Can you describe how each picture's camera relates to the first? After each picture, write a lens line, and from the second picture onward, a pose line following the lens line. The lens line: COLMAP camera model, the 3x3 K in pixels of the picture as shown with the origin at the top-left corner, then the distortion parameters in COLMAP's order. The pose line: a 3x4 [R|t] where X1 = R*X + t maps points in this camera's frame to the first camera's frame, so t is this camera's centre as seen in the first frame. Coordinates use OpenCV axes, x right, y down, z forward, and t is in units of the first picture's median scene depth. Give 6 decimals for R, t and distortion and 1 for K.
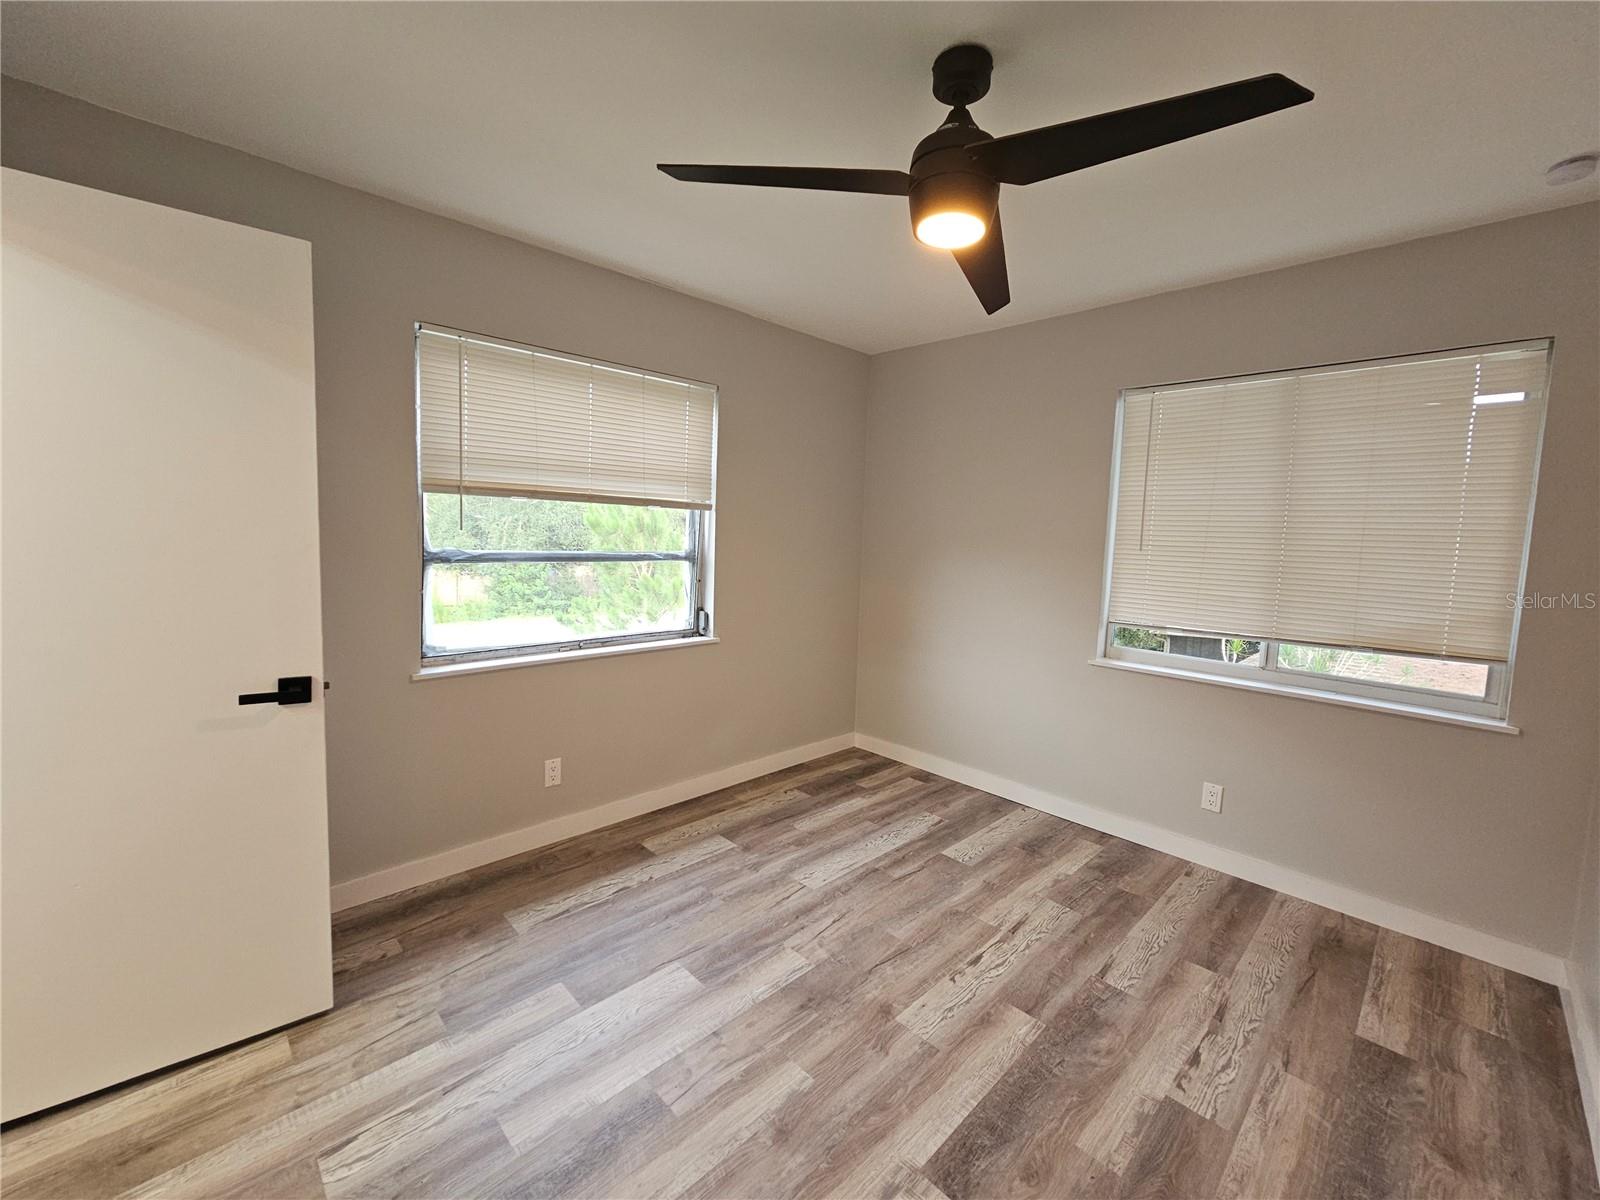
lens RADIAL K [[656.3, 0, 803.7], [0, 656.3, 588.1], [0, 0, 1]] dist [-0.004563, 0.002664]
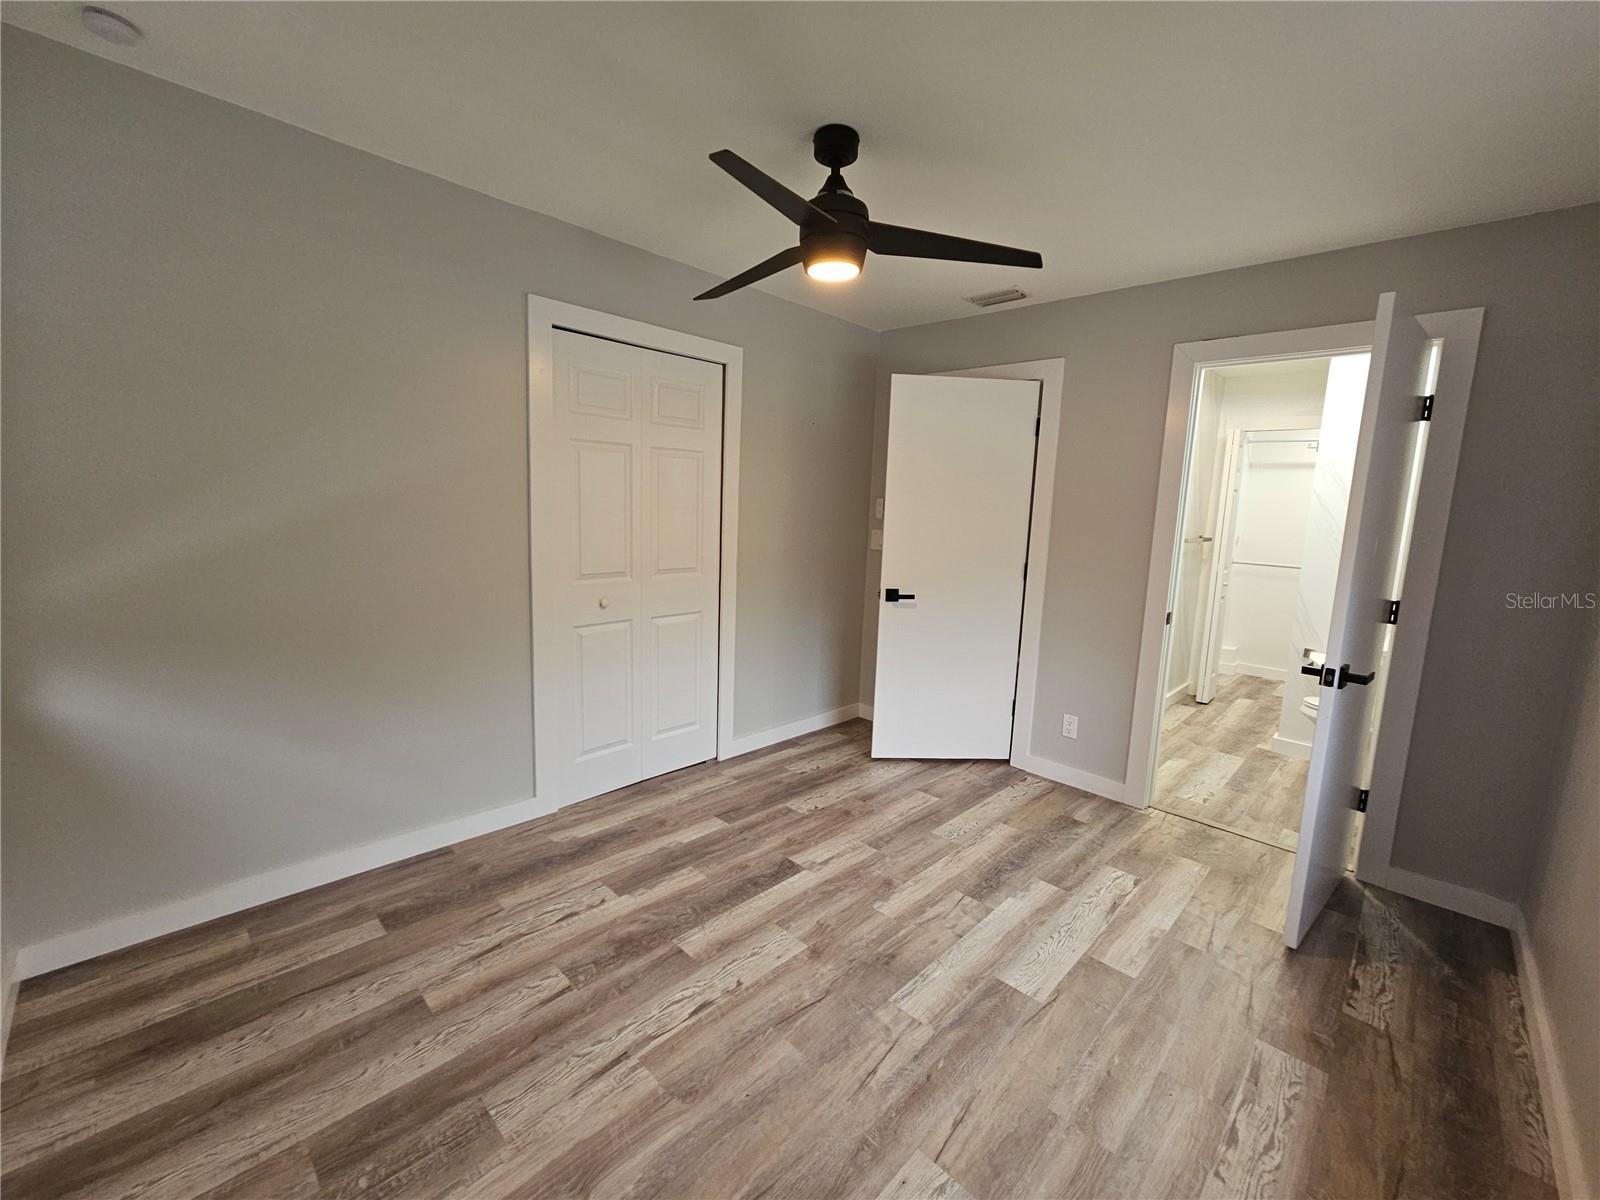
lens RADIAL K [[656.3, 0, 803.7], [0, 656.3, 588.1], [0, 0, 1]] dist [-0.004563, 0.002664]
pose [[-0.996850, -0.072342, -0.032519, 0.207766], [-0.077749, 0.972330, 0.220292, -0.159887], [0.015683, 0.222127, -0.974892, 1.790169]]
